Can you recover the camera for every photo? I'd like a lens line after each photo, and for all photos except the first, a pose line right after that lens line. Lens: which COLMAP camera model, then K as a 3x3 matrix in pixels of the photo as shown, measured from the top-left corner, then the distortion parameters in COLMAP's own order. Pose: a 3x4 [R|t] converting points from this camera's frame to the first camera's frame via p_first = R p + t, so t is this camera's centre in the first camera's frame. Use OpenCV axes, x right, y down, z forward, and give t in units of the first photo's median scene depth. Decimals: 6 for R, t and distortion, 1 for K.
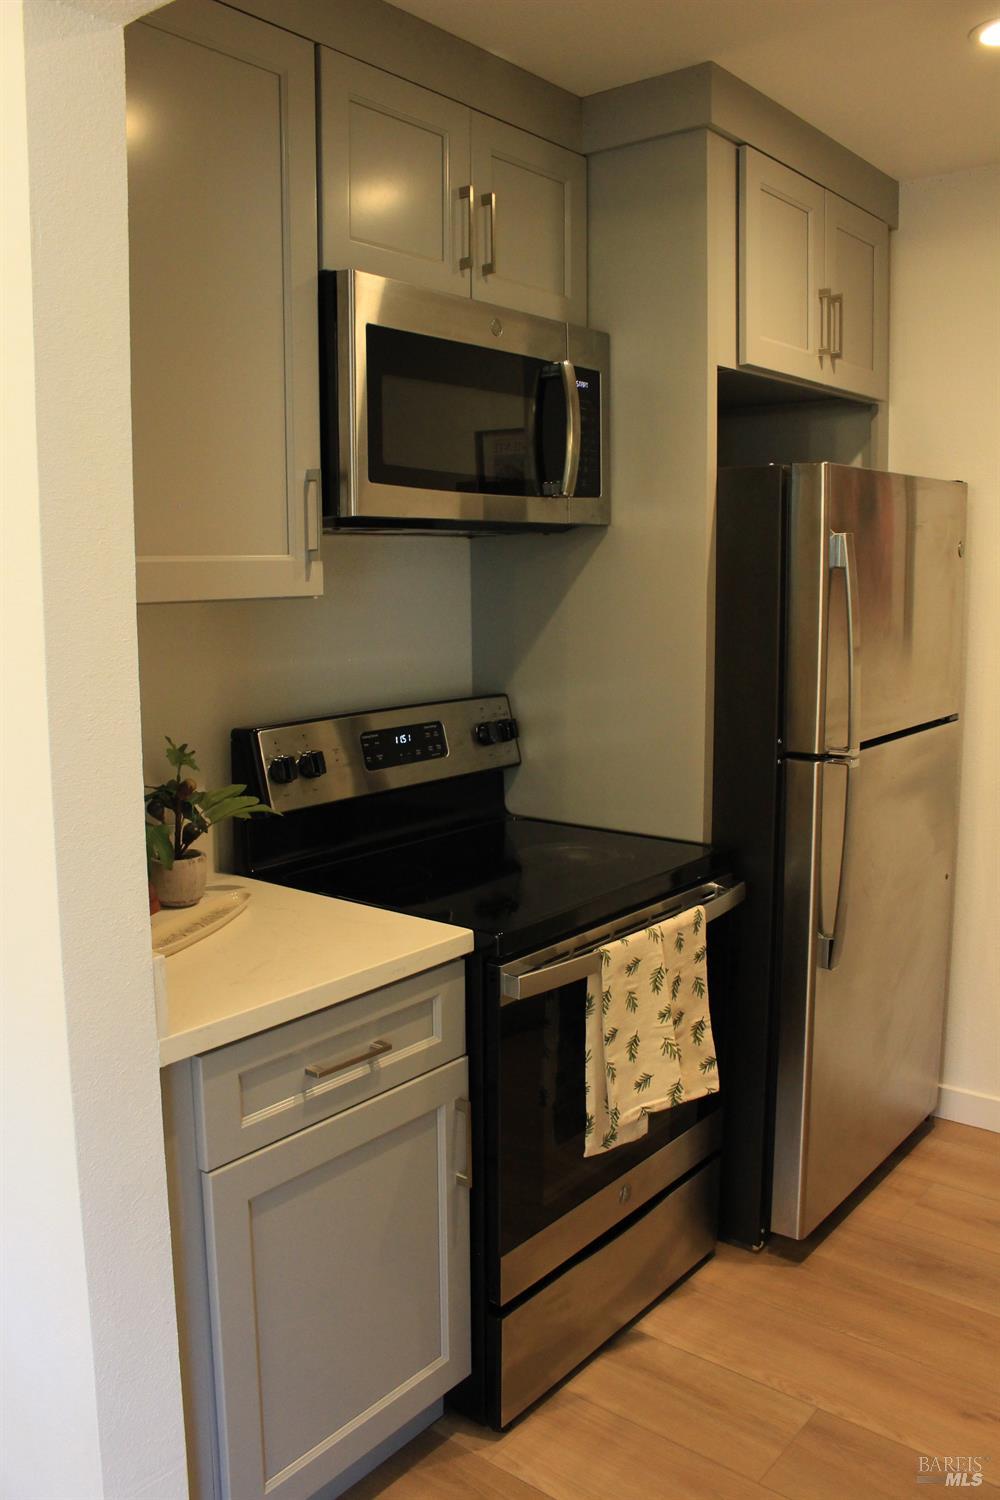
lens RADIAL K [[1251.3, 0, 500.0], [0, 1251.3, 750.0], [0, 0, 1]] dist [-0.000601, 0.000068]
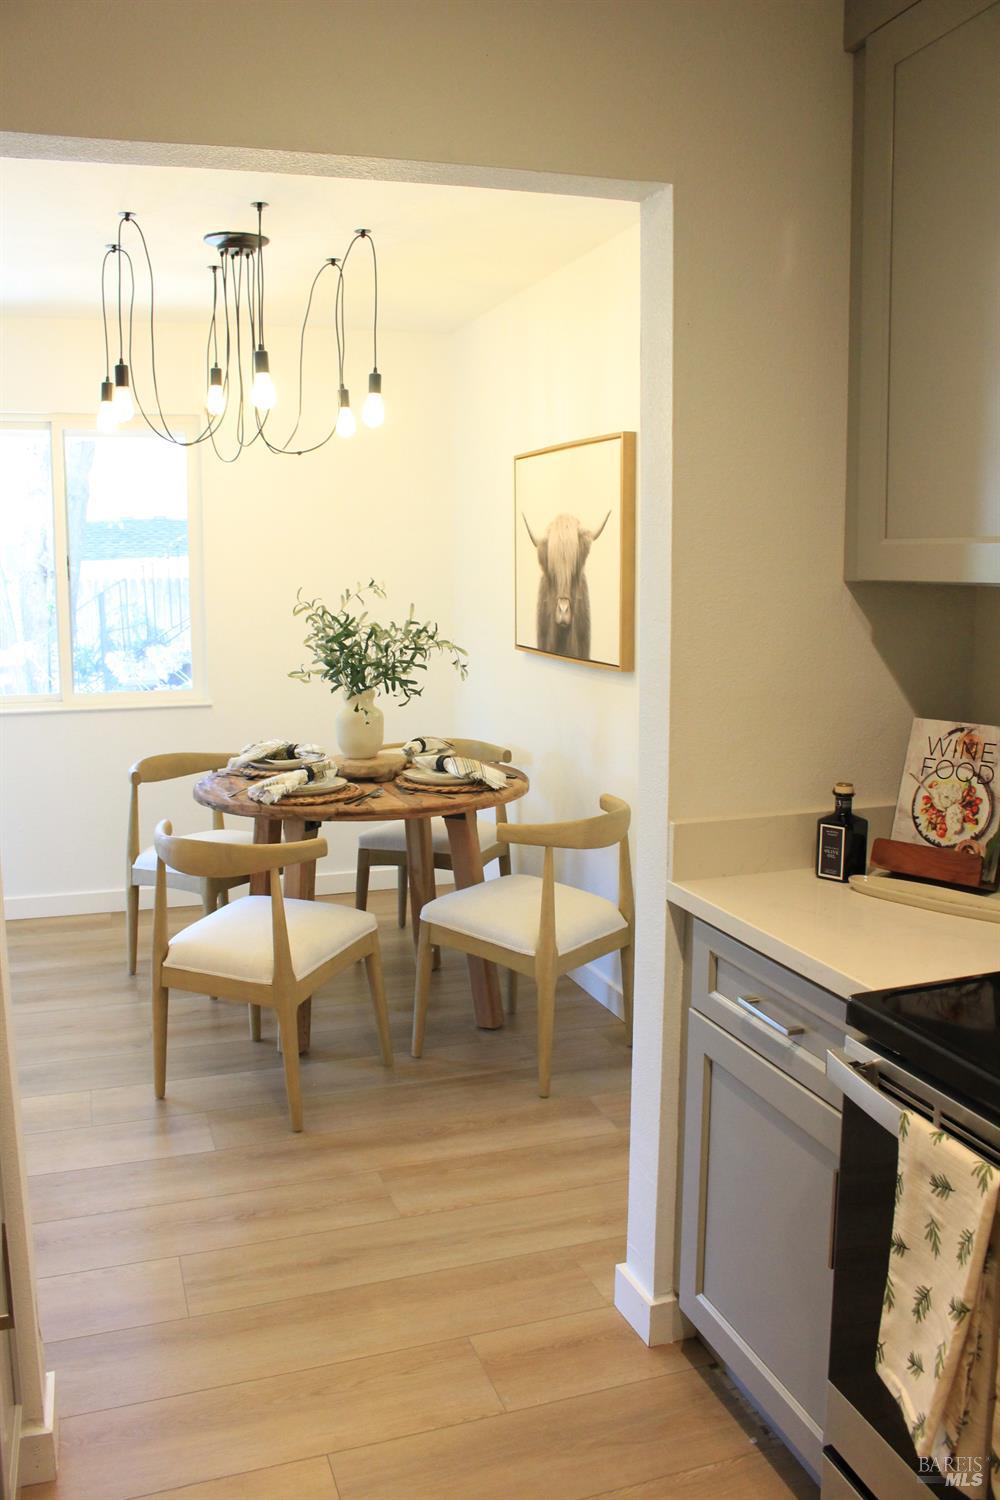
lens RADIAL K [[1251.3, 0, 500.0], [0, 1251.3, 750.0], [0, 0, 1]] dist [-0.000601, 0.000068]
pose [[-0.533697, 0.131648, -0.835366, 0.734728], [-0.118893, 0.966317, 0.228244, -0.159981], [0.837276, 0.221132, -0.500069, 1.097296]]
